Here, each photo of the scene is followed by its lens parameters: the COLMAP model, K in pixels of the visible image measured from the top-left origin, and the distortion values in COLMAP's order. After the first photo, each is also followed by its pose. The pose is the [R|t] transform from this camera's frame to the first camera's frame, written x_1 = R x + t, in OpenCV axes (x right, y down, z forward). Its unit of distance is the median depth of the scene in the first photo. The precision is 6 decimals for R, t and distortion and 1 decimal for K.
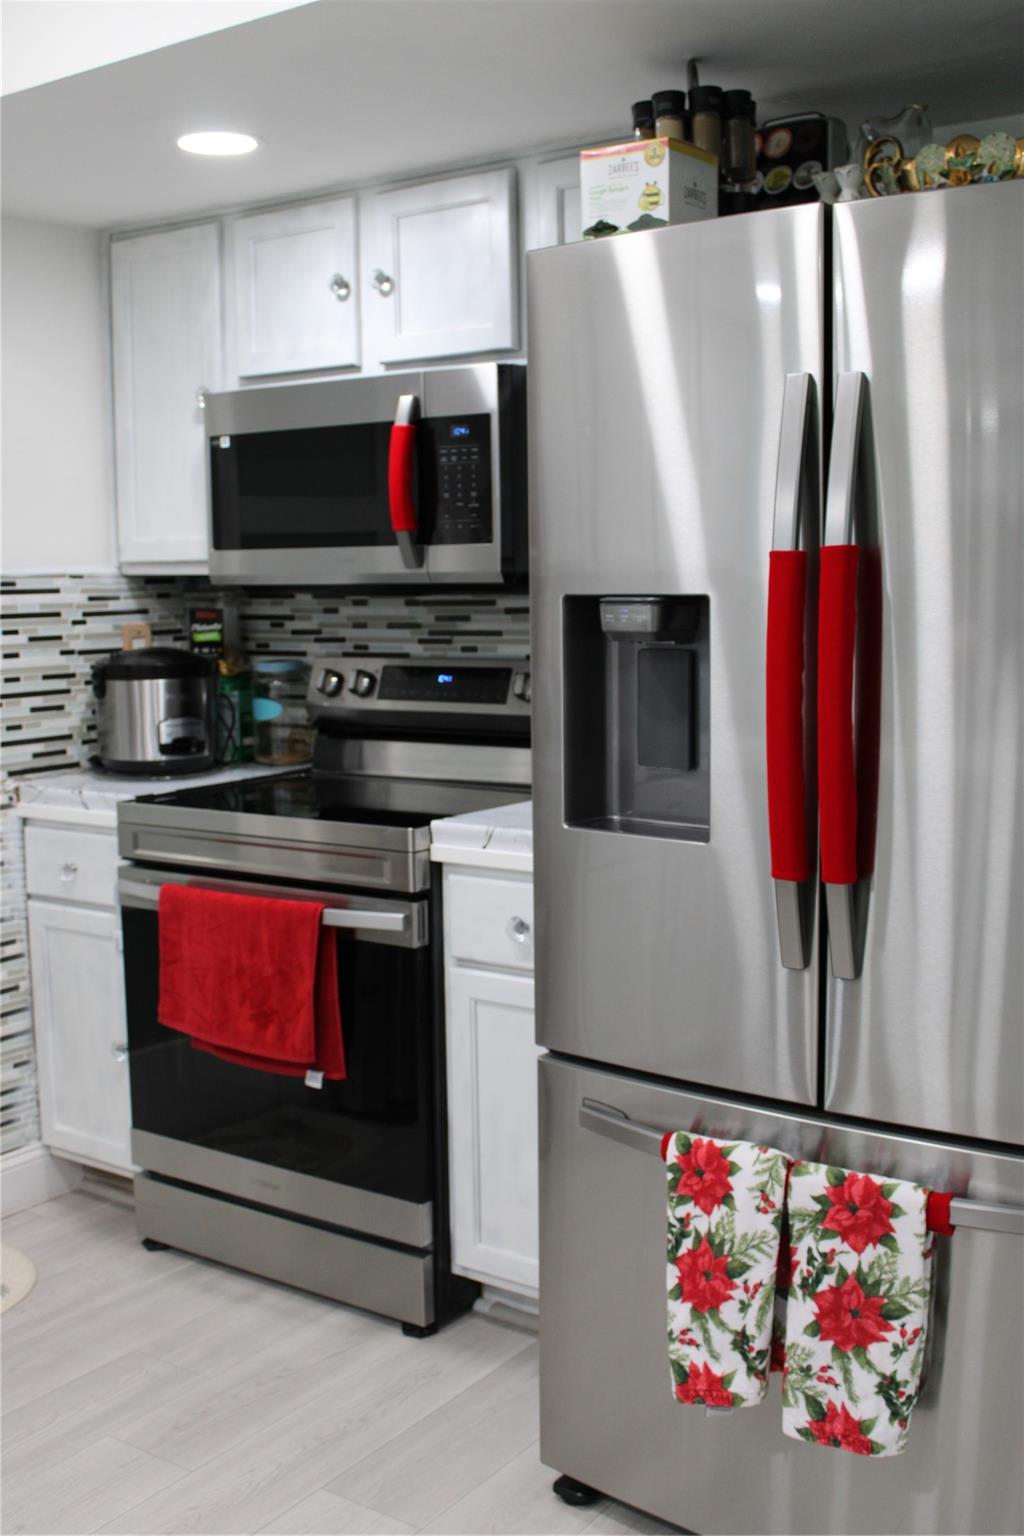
lens RADIAL K [[1640.4, 0, 512.0], [0, 1640.4, 768.0], [0, 0, 1]] dist [-0.120862, 0.141074]
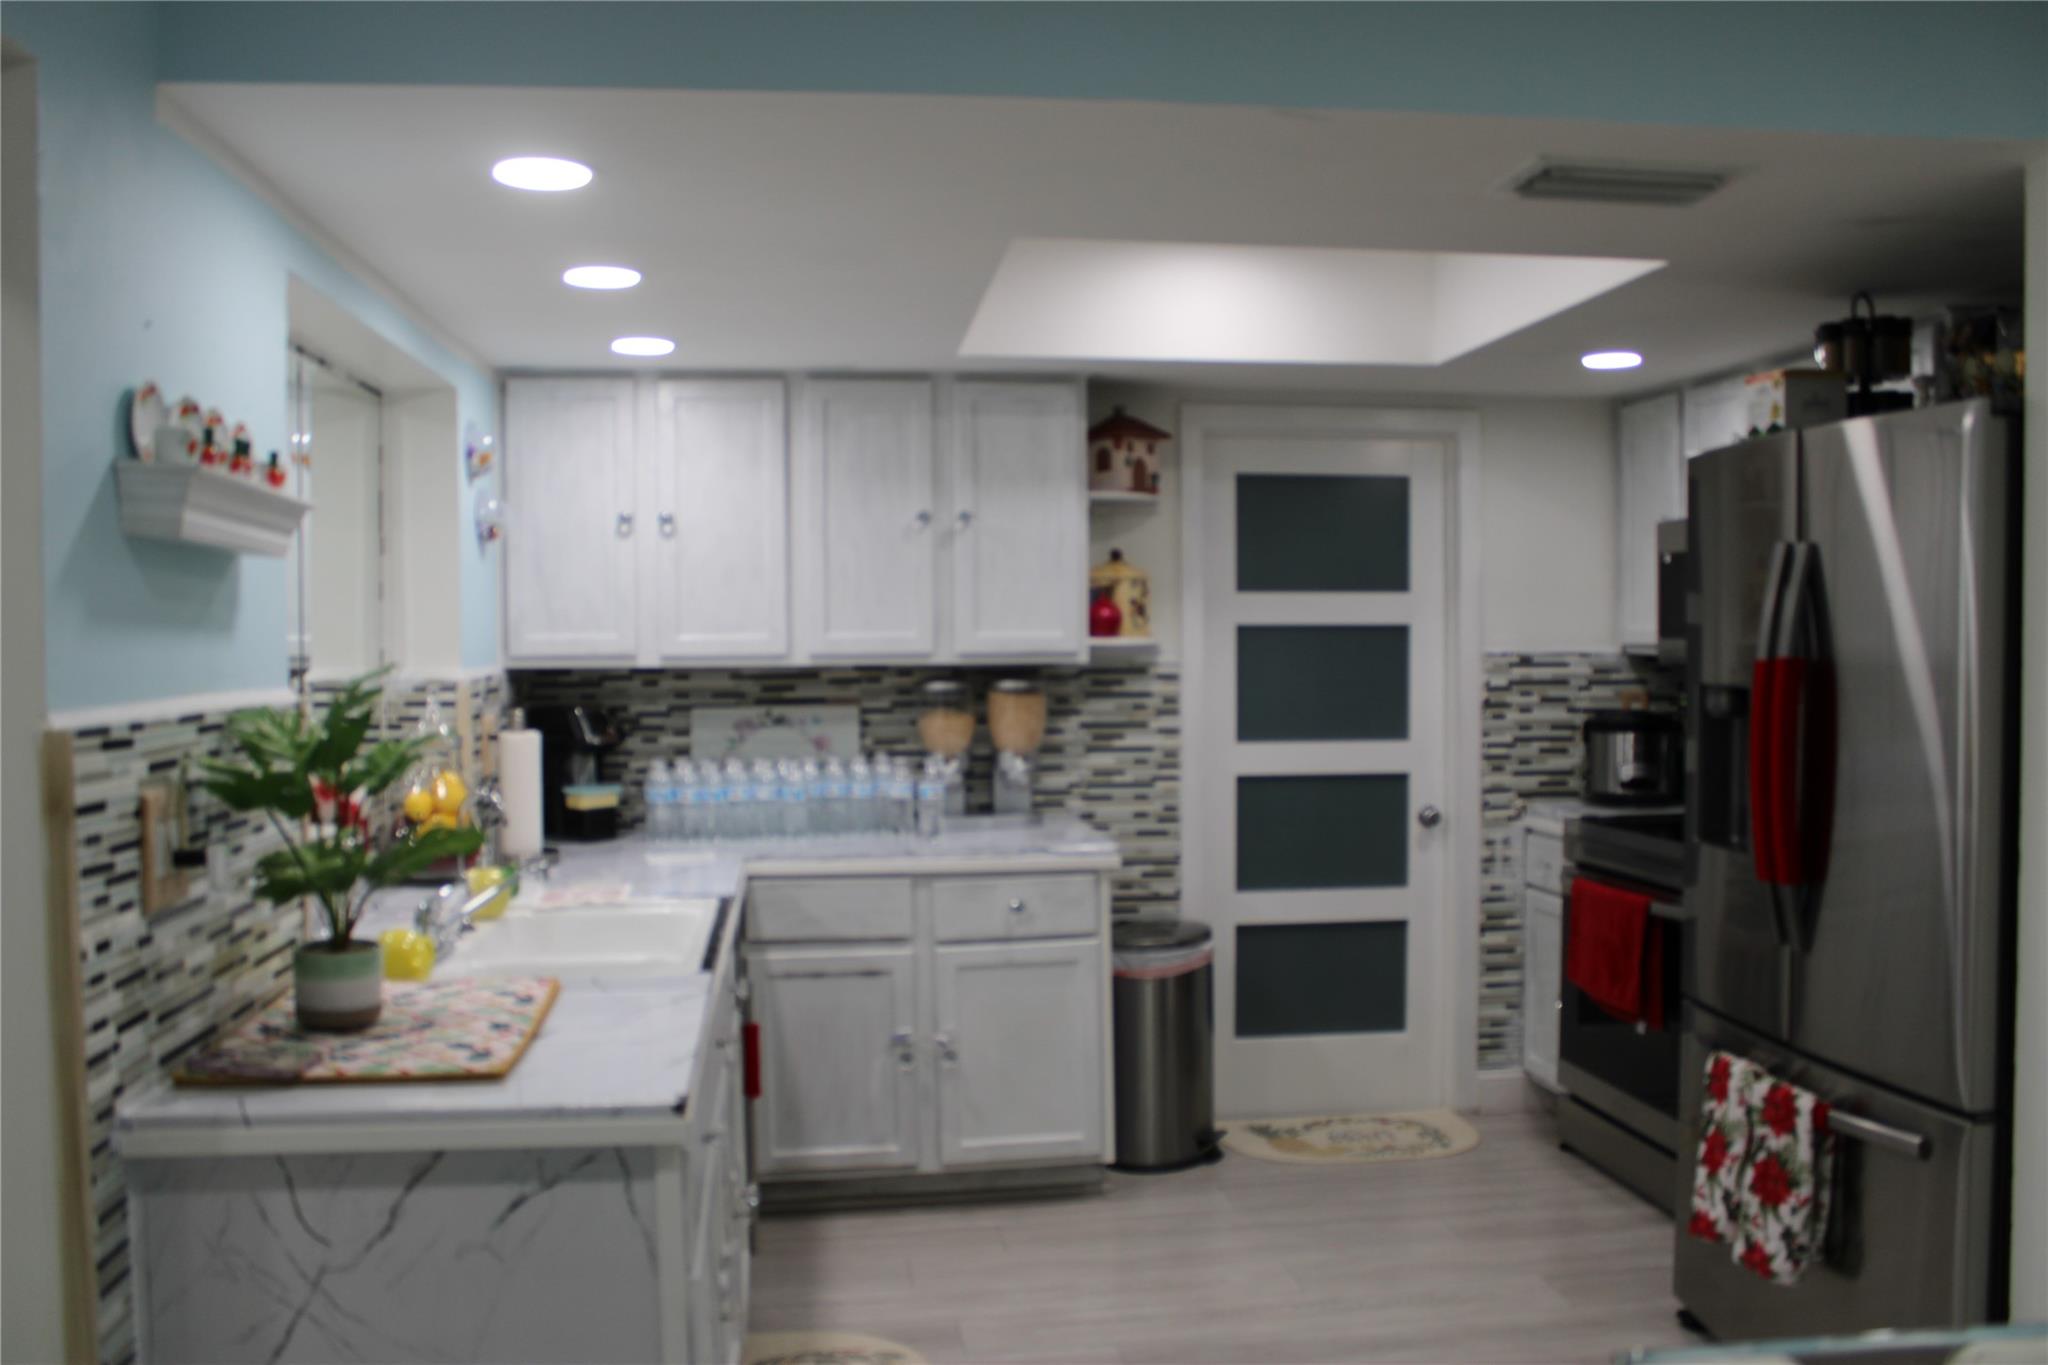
lens RADIAL K [[1711.6, 0, 1019.5], [0, 1711.6, 693.1], [0, 0, 1]] dist [-0.165637, 0.149107]
pose [[0.679210, 0.032982, -0.733203, 0.465500], [-0.088903, 0.995331, -0.037583, 0.009281], [0.728540, 0.090711, 0.678971, -0.307521]]
